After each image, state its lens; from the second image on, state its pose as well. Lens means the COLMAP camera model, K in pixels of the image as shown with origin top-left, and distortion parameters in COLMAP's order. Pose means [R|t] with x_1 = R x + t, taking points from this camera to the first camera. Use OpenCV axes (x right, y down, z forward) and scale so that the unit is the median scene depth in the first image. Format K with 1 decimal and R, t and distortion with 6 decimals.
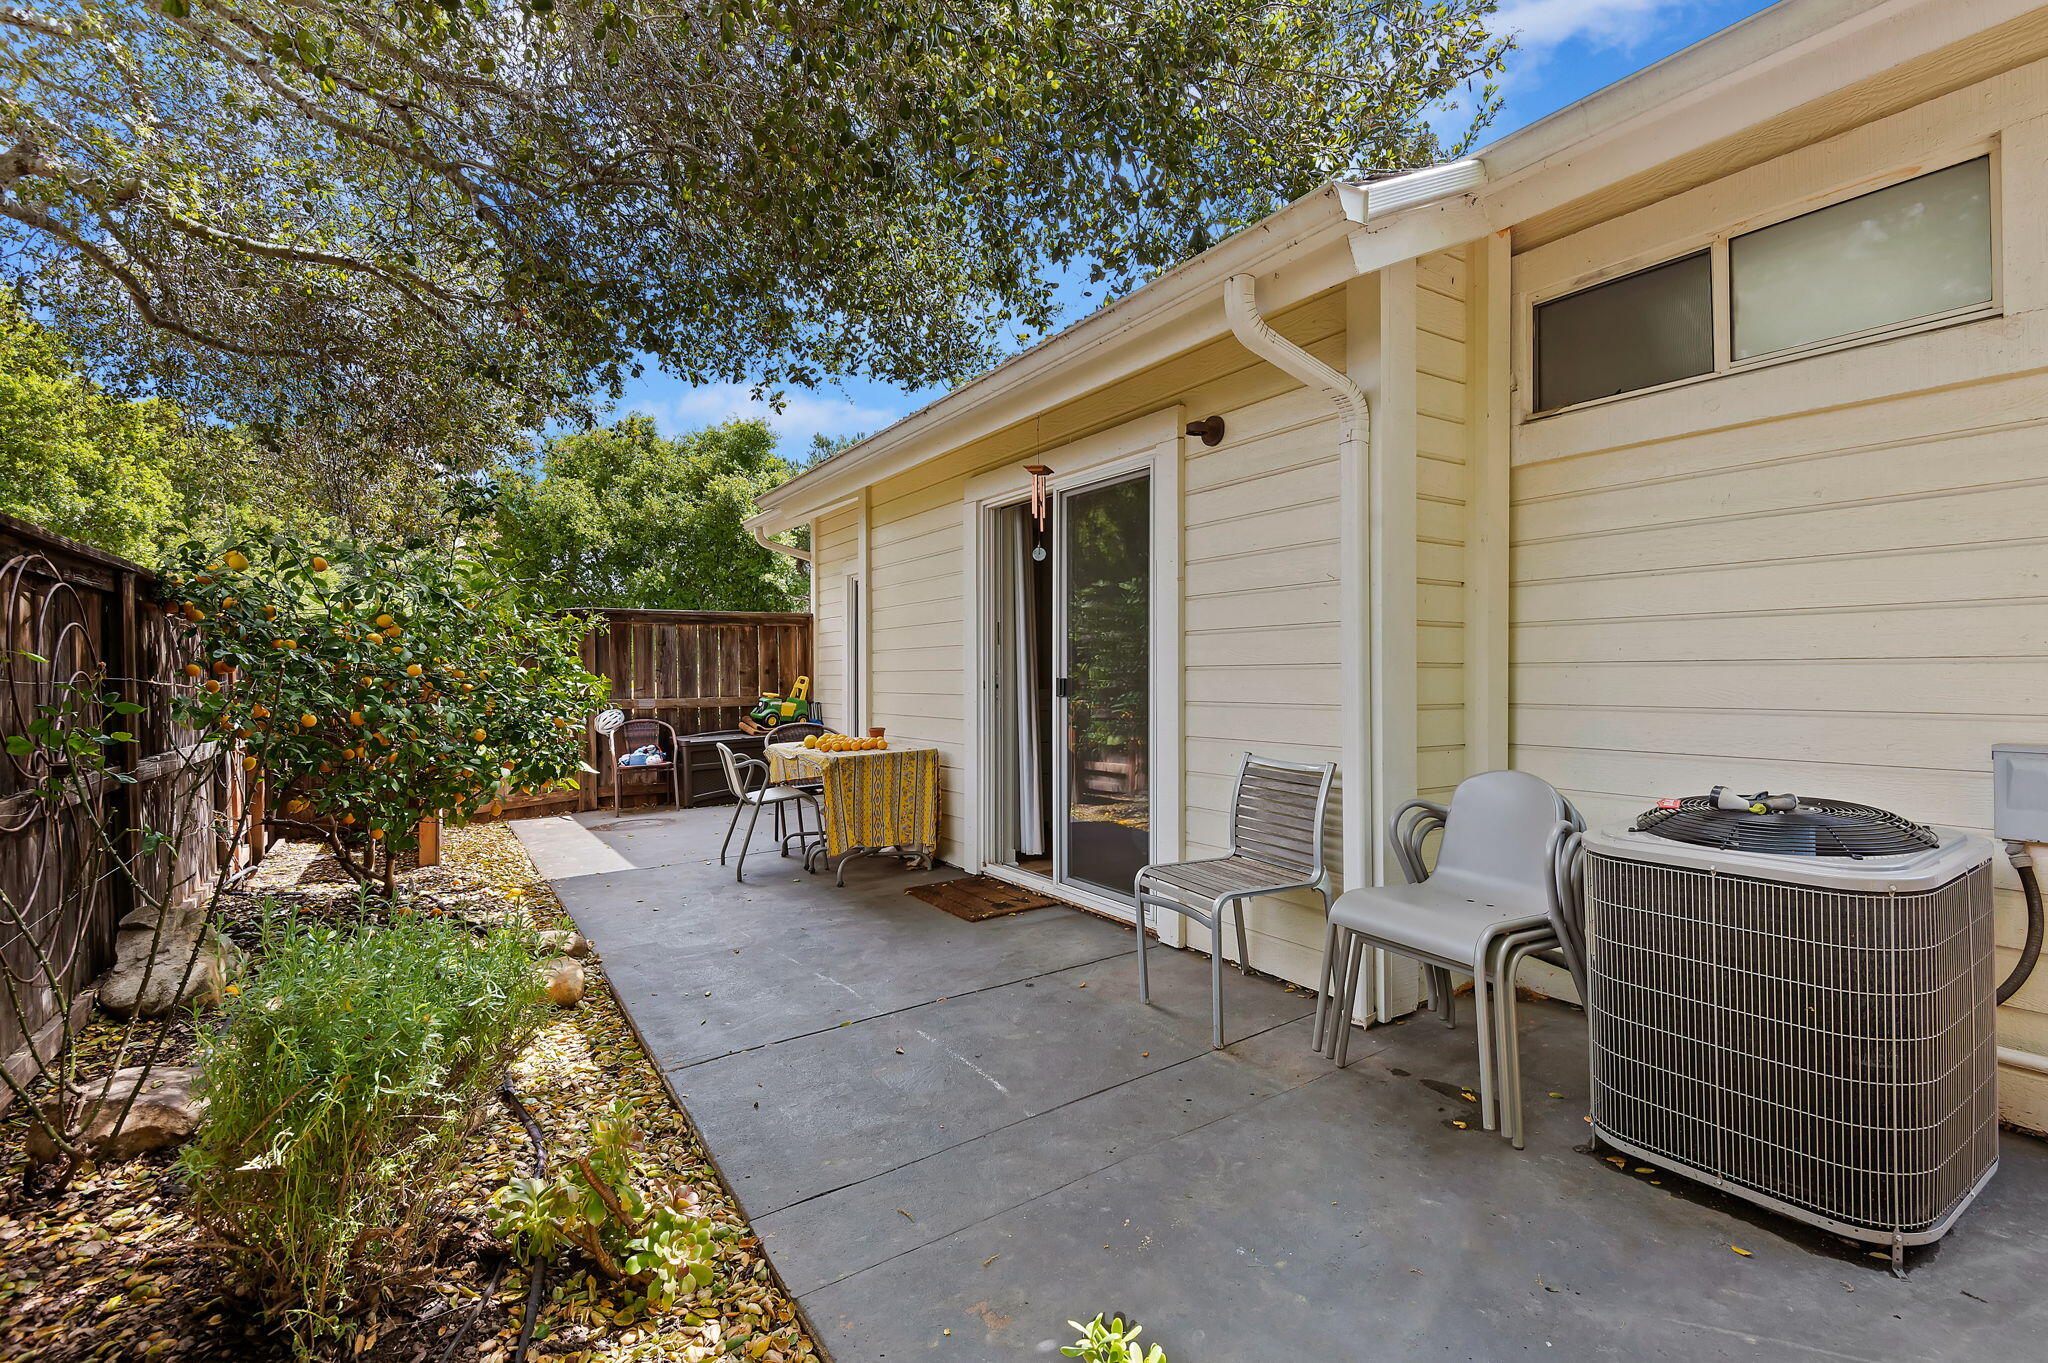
lens RADIAL K [[954.6, 0, 1024.0], [0, 954.6, 681.5], [0, 0, 1]] dist [-0.000514, -0.000538]
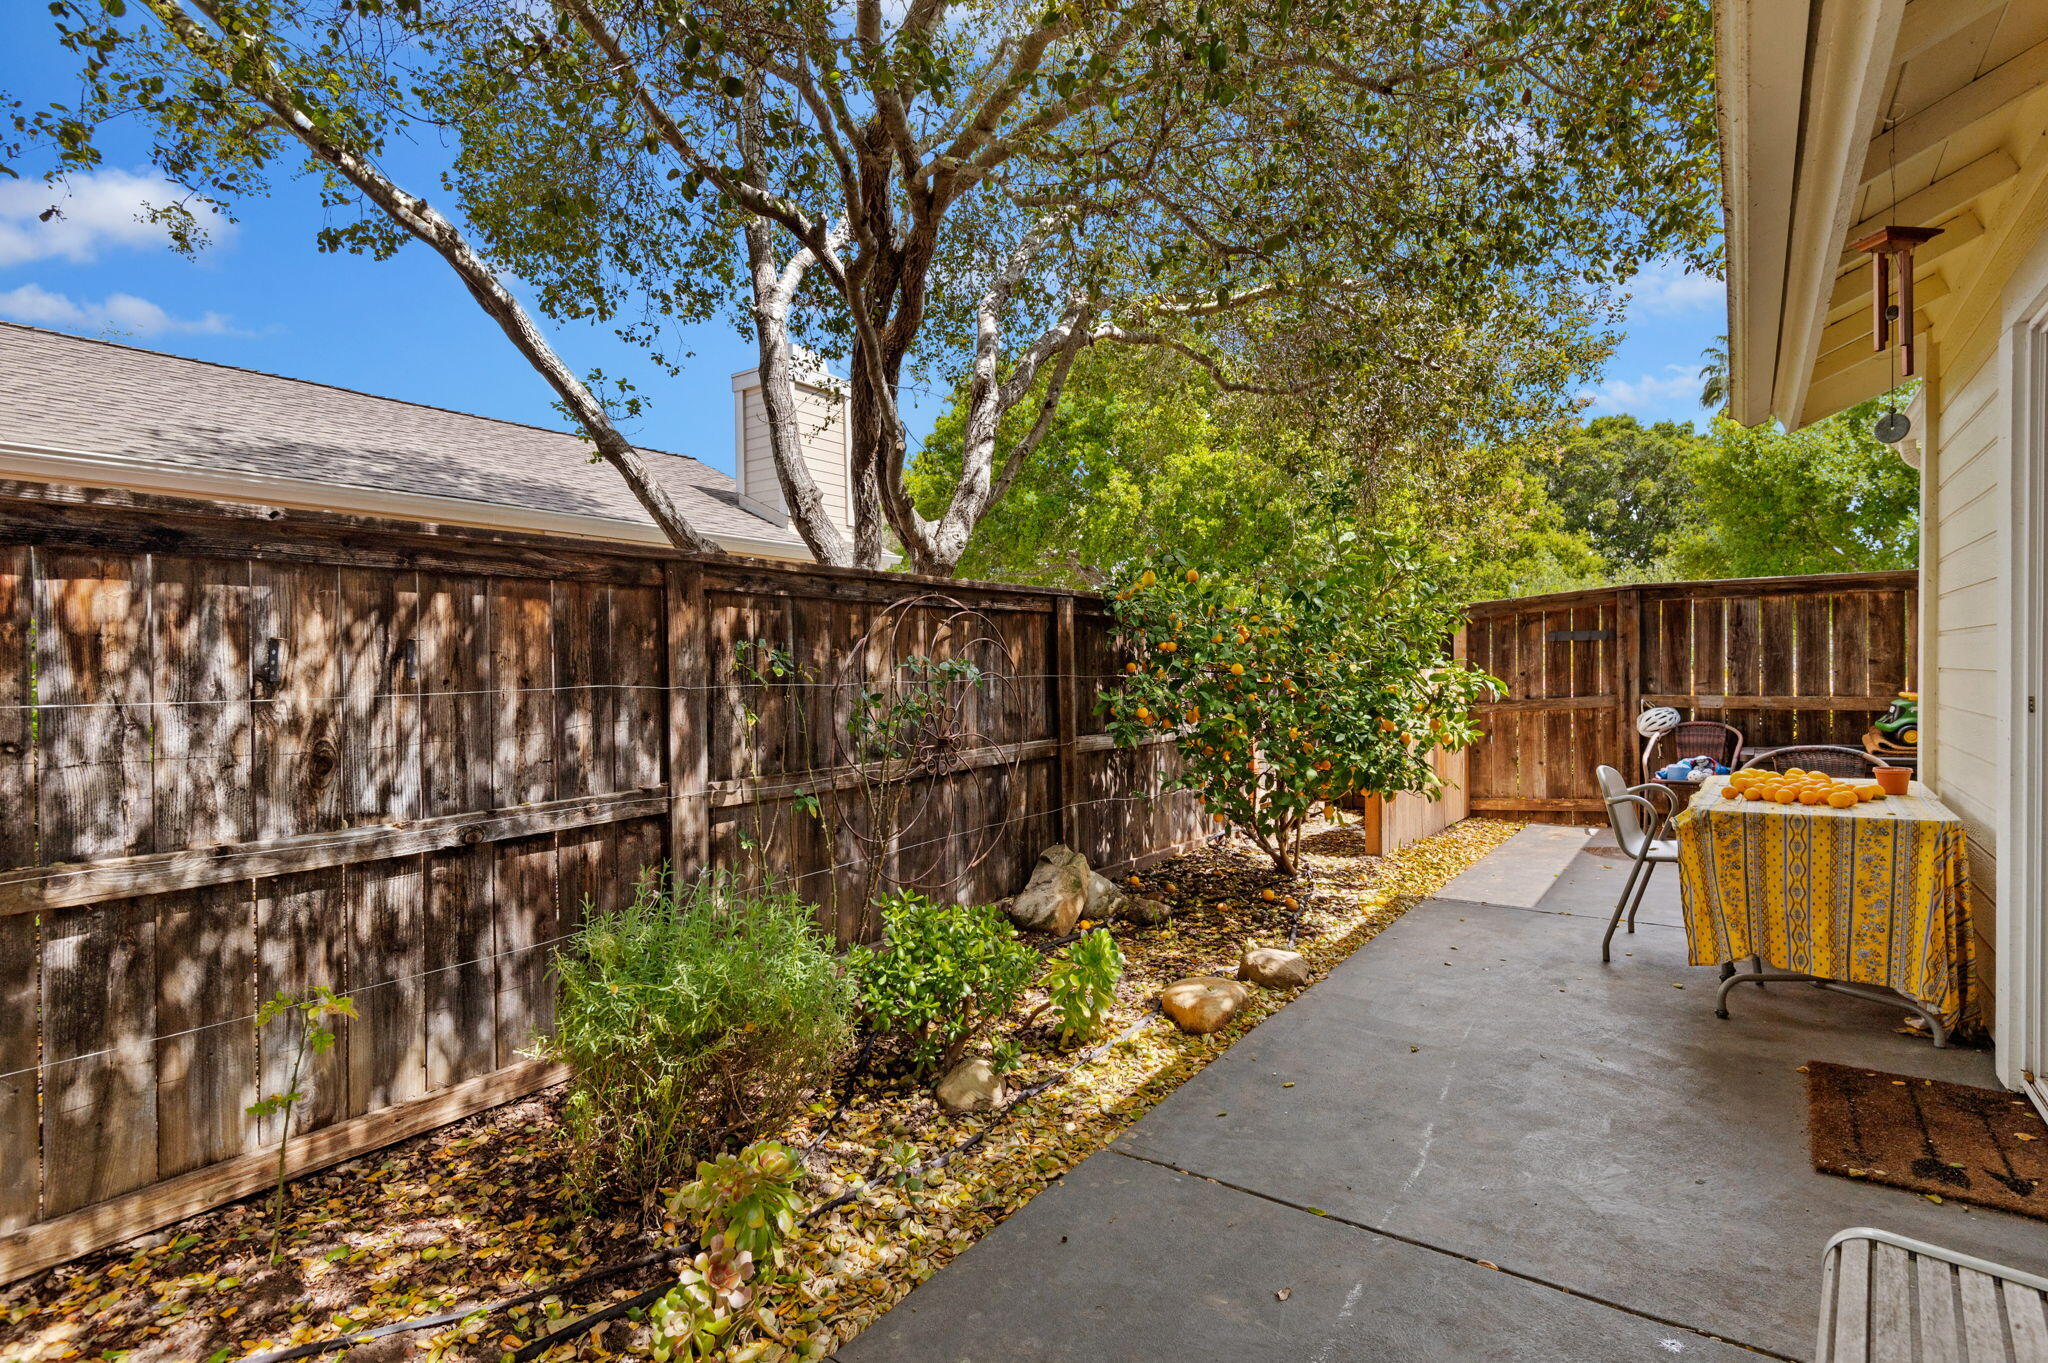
lens RADIAL K [[954.6, 0, 1024.0], [0, 954.6, 681.5], [0, 0, 1]] dist [-0.000514, -0.000538]
pose [[0.353615, 0.022251, -0.935127, 0.133771], [-0.001029, 0.999726, 0.023399, -0.011156], [0.935391, -0.007312, 0.353540, 0.210949]]
